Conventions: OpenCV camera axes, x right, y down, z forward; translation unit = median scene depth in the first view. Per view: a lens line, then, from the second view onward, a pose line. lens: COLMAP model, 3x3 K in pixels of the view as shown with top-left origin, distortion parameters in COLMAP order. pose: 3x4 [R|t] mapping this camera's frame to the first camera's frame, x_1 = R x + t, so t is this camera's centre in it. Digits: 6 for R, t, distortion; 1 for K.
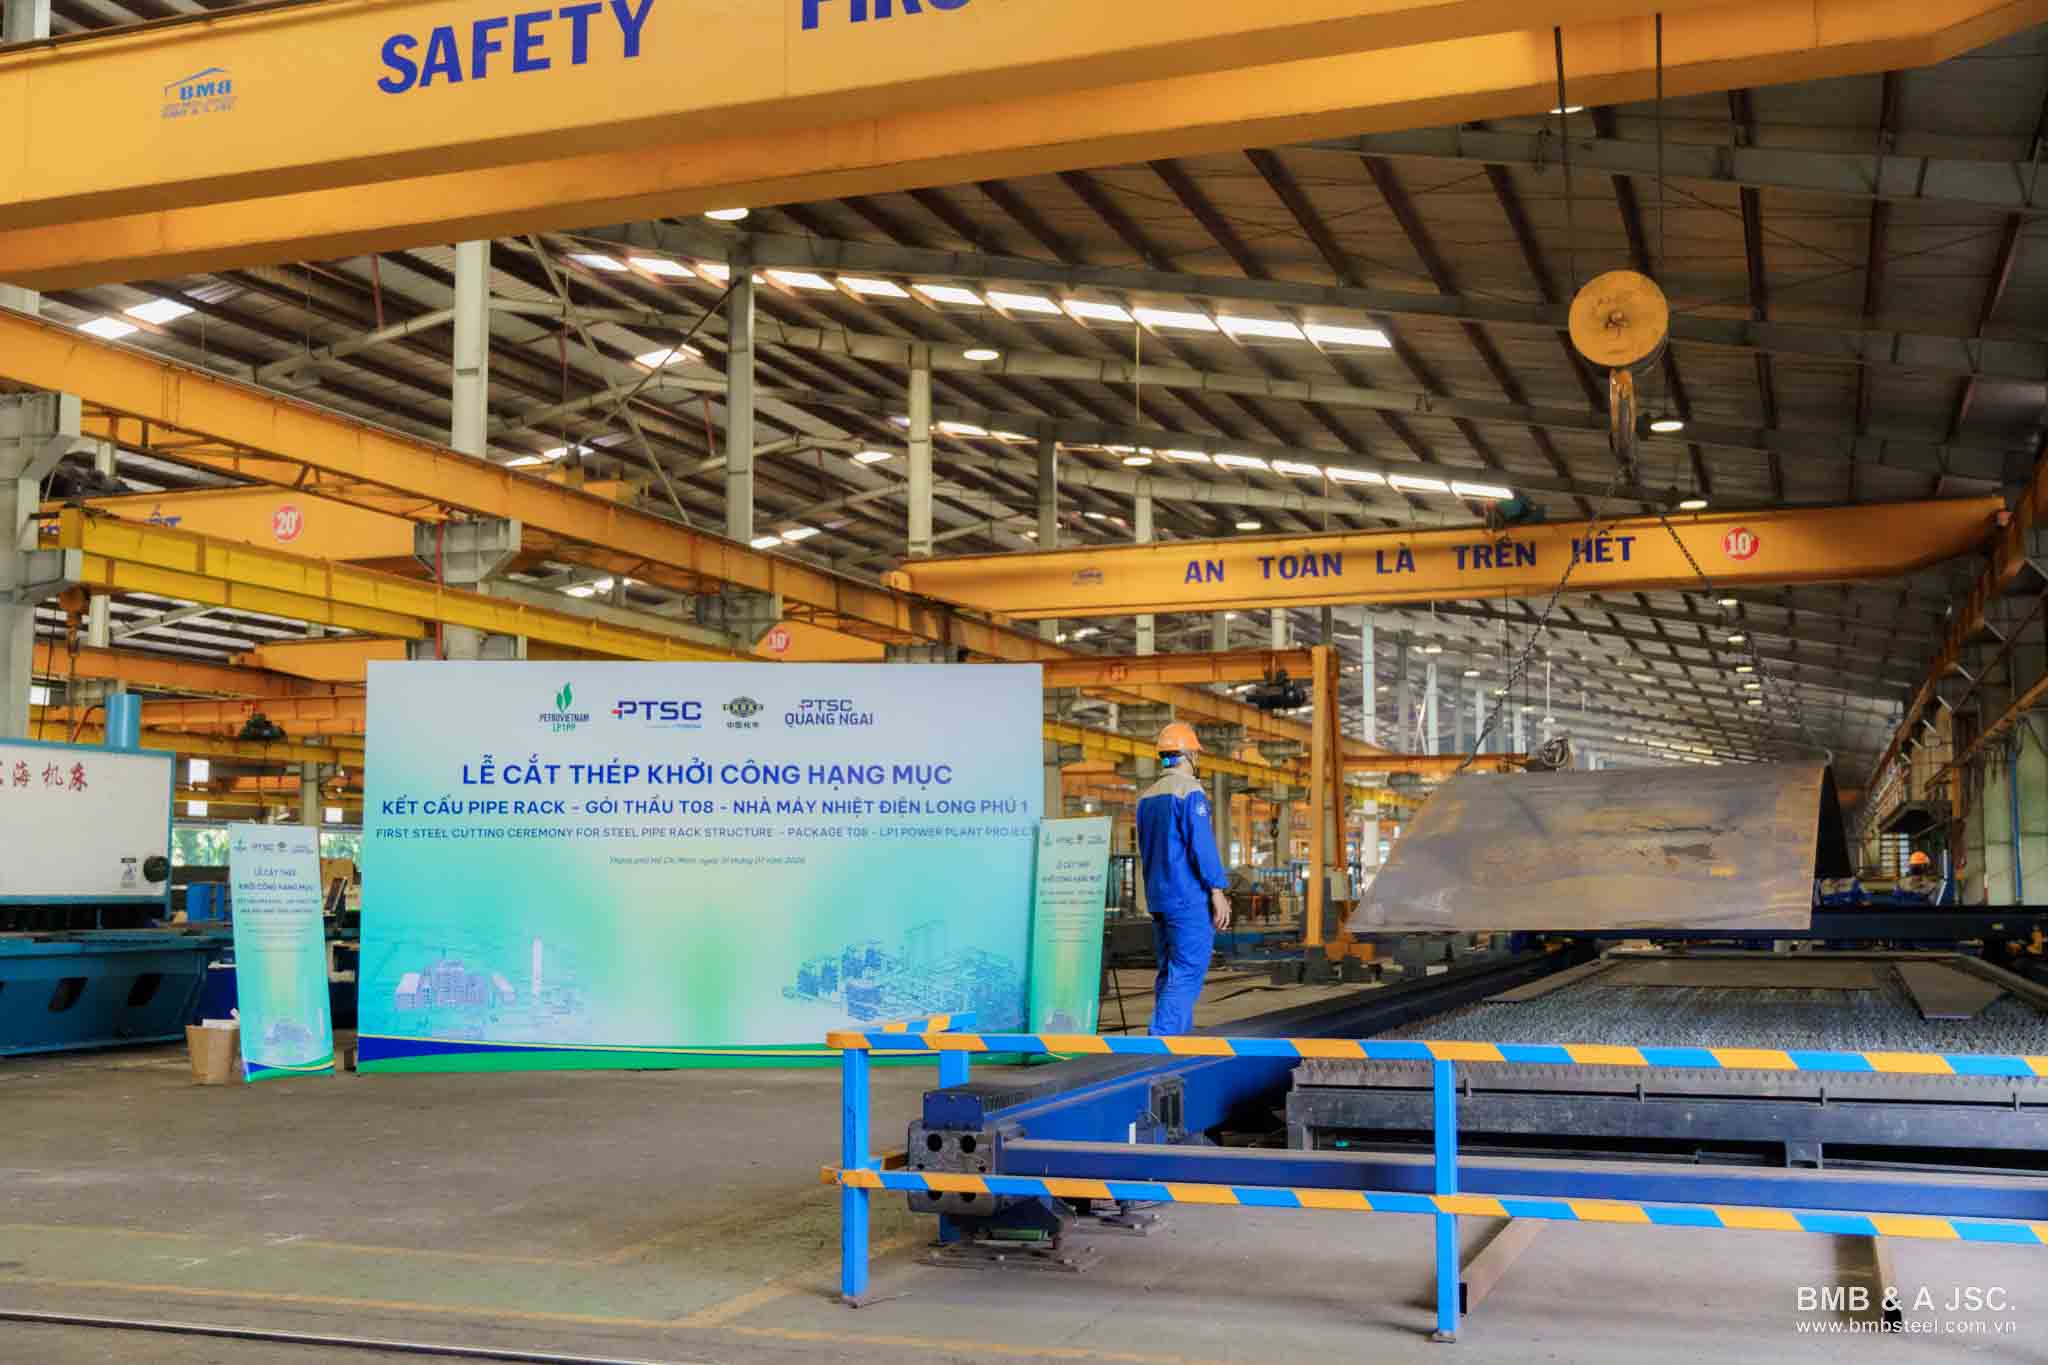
lens RADIAL K [[2167.8, 0, 1031.6], [0, 2167.8, 685.1], [0, 0, 1]] dist [-0.006915, 0.000000]
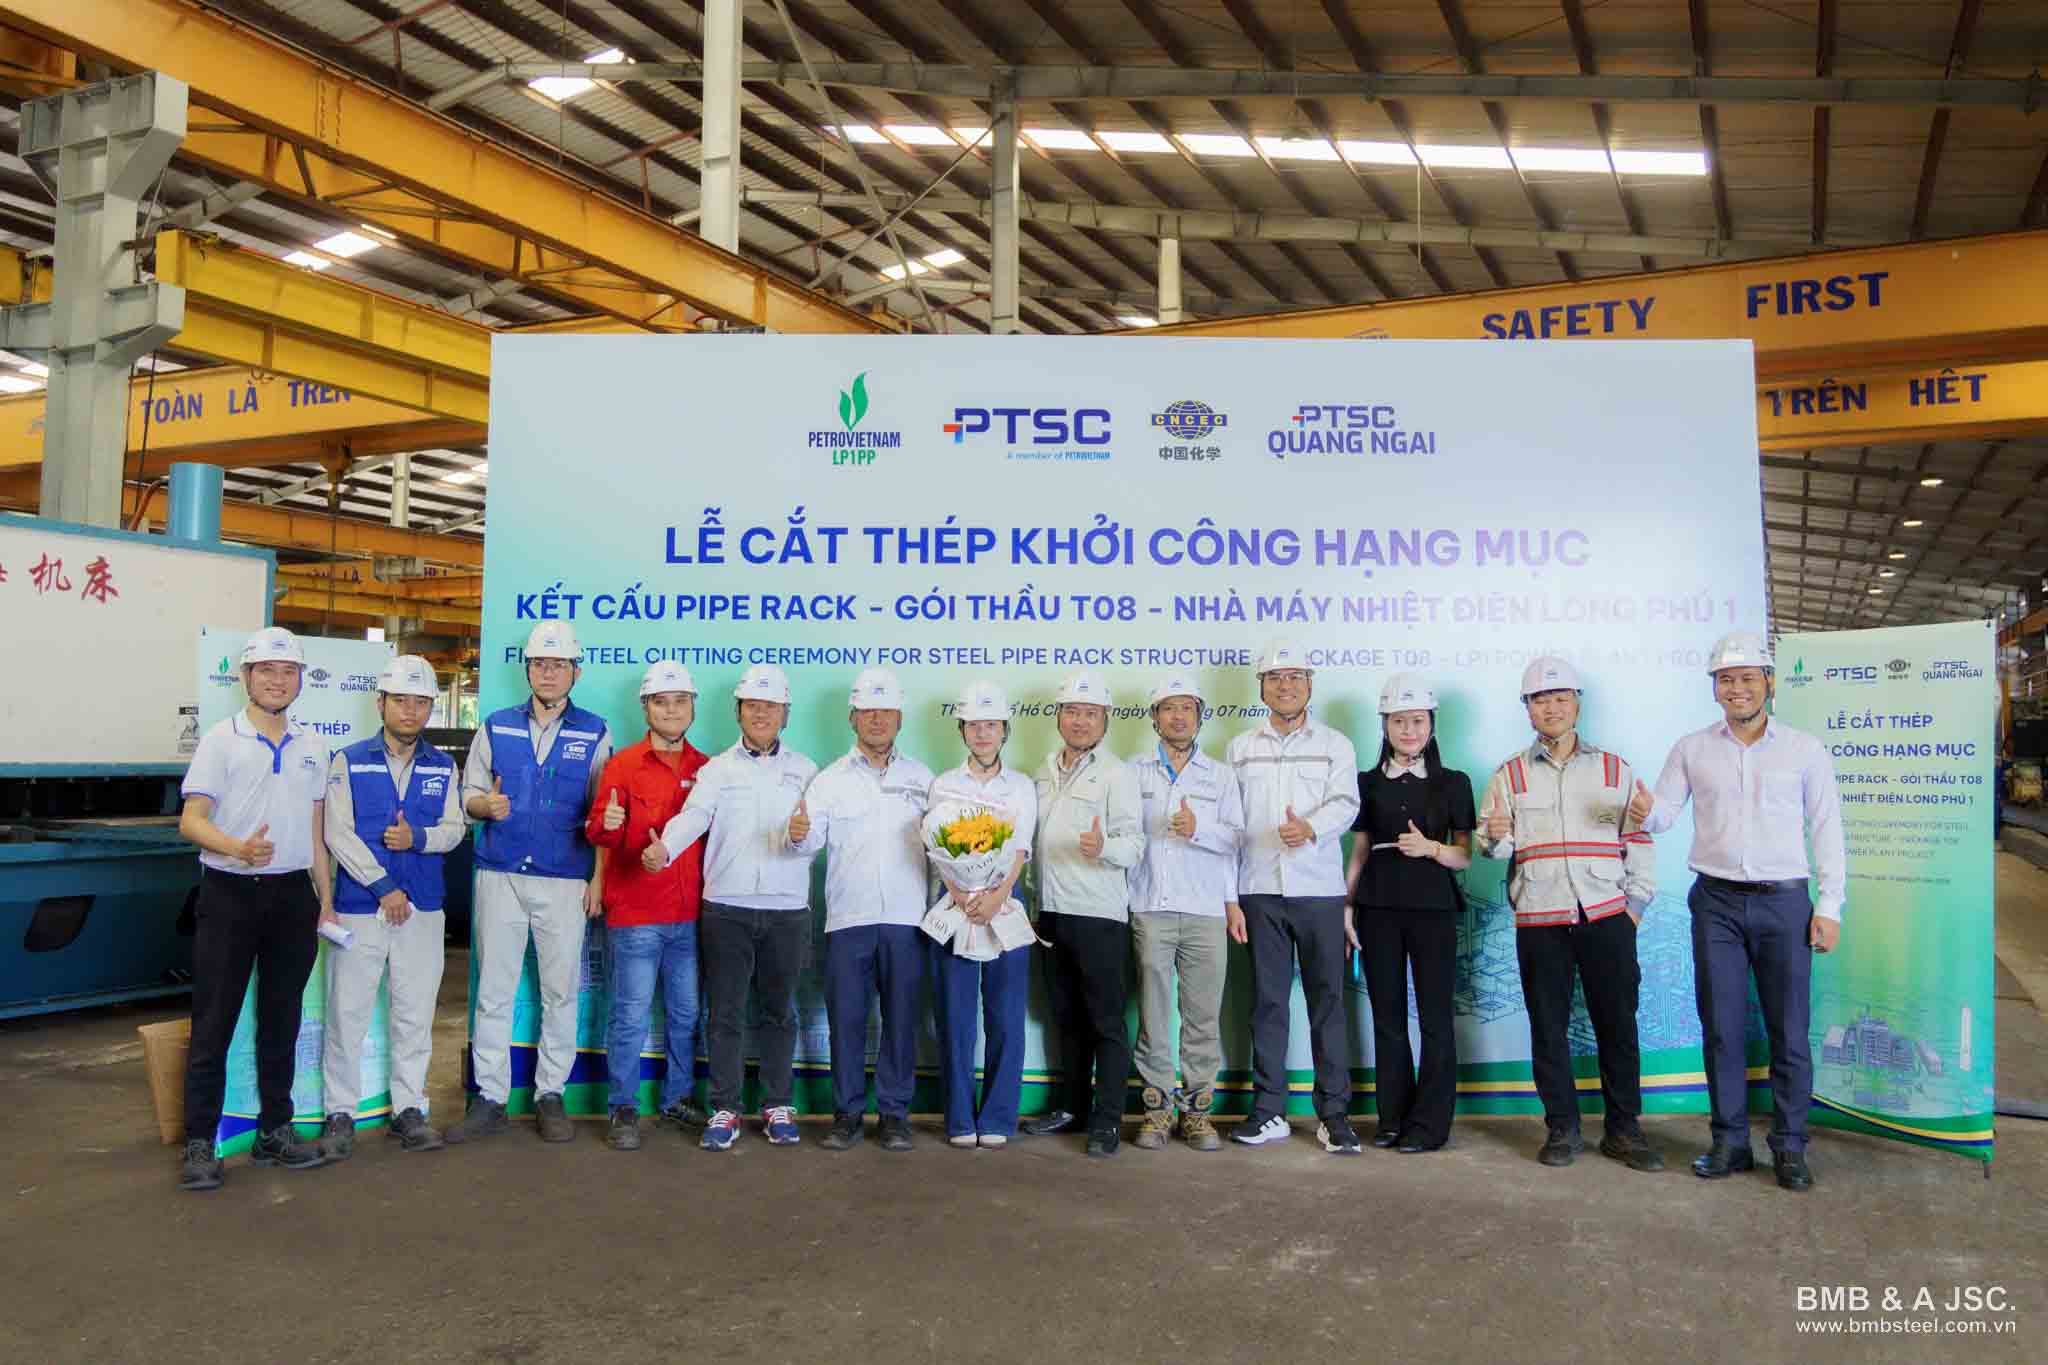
lens RADIAL K [[1592.5, 0, 1006.6], [0, 1592.5, 619.0], [0, 0, 1]] dist [-0.011961, -0.003548]
pose [[0.995912, 0.000376, -0.090330, -0.069748], [0.000571, 0.999945, 0.010453, 0.026681], [0.090329, -0.010462, 0.995857, 0.299391]]
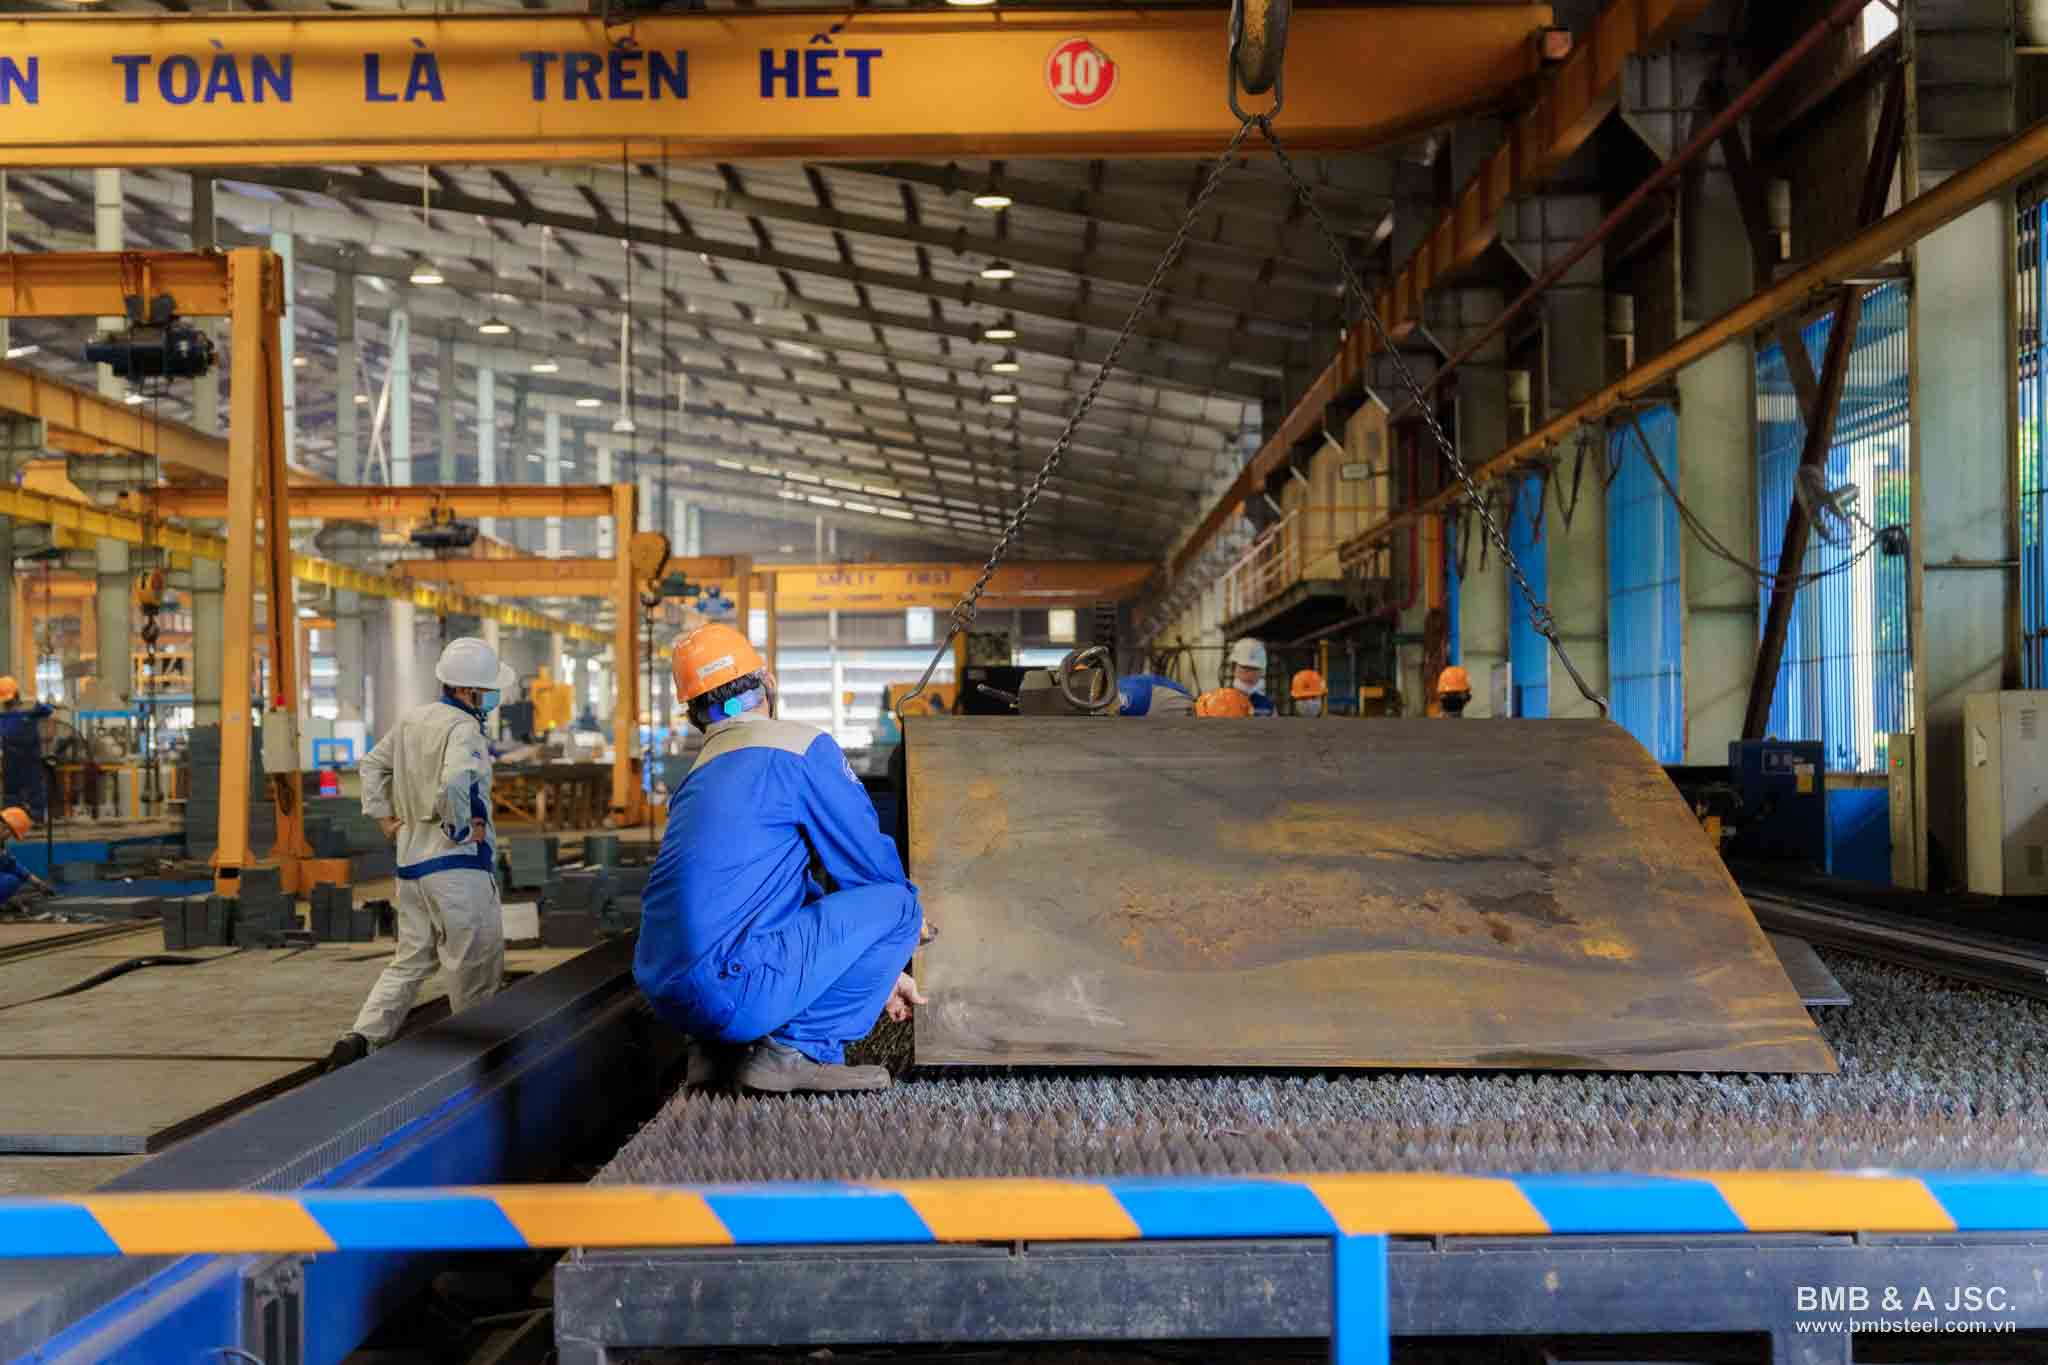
lens RADIAL K [[4067.4, 0, 1031.8], [0, 4067.4, 676.1], [0, 0, 1]] dist [0.050240, 0.000000]
pose [[0.939024, -0.002796, 0.343842, -0.015525], [-0.023192, 0.997175, 0.071444, 0.008532], [-0.343070, -0.075062, 0.936306, 0.086898]]
